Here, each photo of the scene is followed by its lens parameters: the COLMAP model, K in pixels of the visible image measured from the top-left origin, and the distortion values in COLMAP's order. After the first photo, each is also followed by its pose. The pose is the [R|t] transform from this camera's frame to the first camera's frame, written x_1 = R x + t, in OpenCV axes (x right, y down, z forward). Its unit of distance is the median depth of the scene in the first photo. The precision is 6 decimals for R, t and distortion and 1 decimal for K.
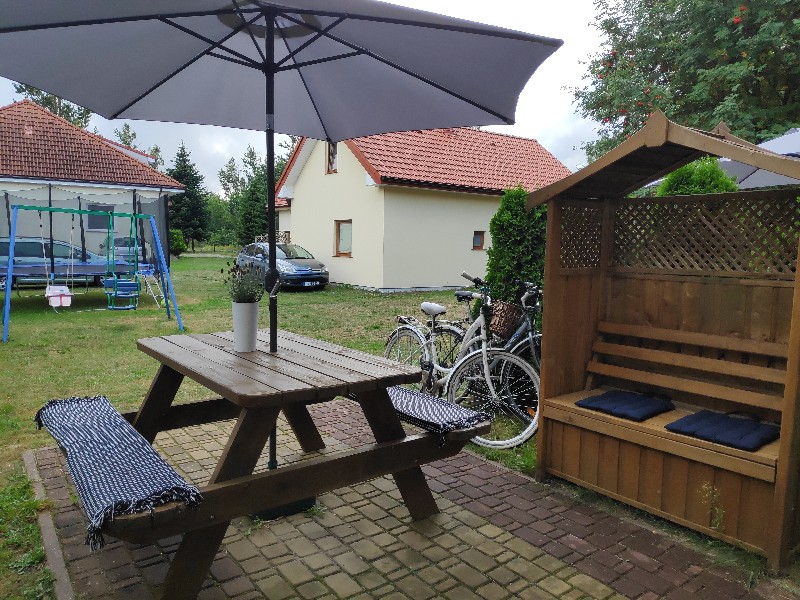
lens RADIAL K [[566.7, 0, 400.0], [0, 566.7, 300.0], [0, 0, 1]] dist [0.035987, -0.077728]
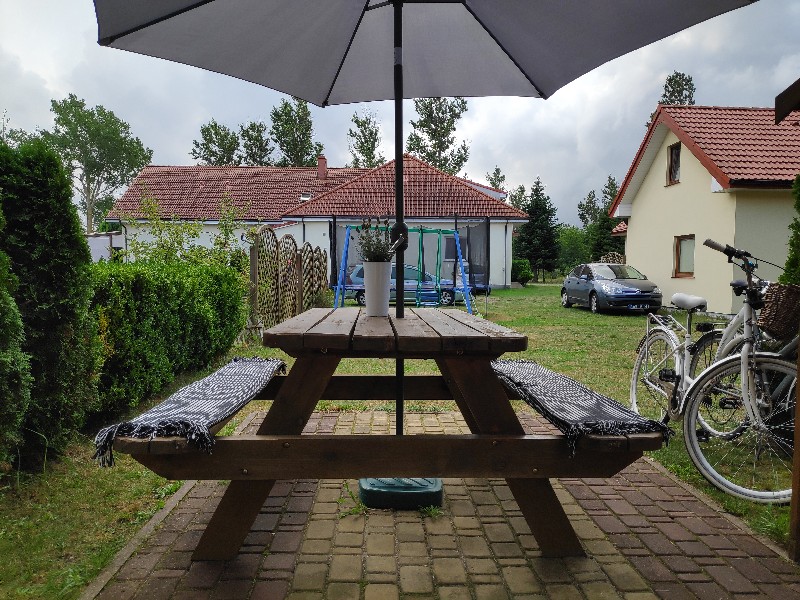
lens RADIAL K [[570.7, 0, 400.0], [0, 570.7, 300.0], [0, 0, 1]] dist [0.005721, -0.031076]
pose [[0.819865, 0.014815, -0.572365, 0.088460], [-0.048328, 0.997888, -0.043396, 0.032202], [0.570513, 0.063240, 0.818850, 0.088766]]
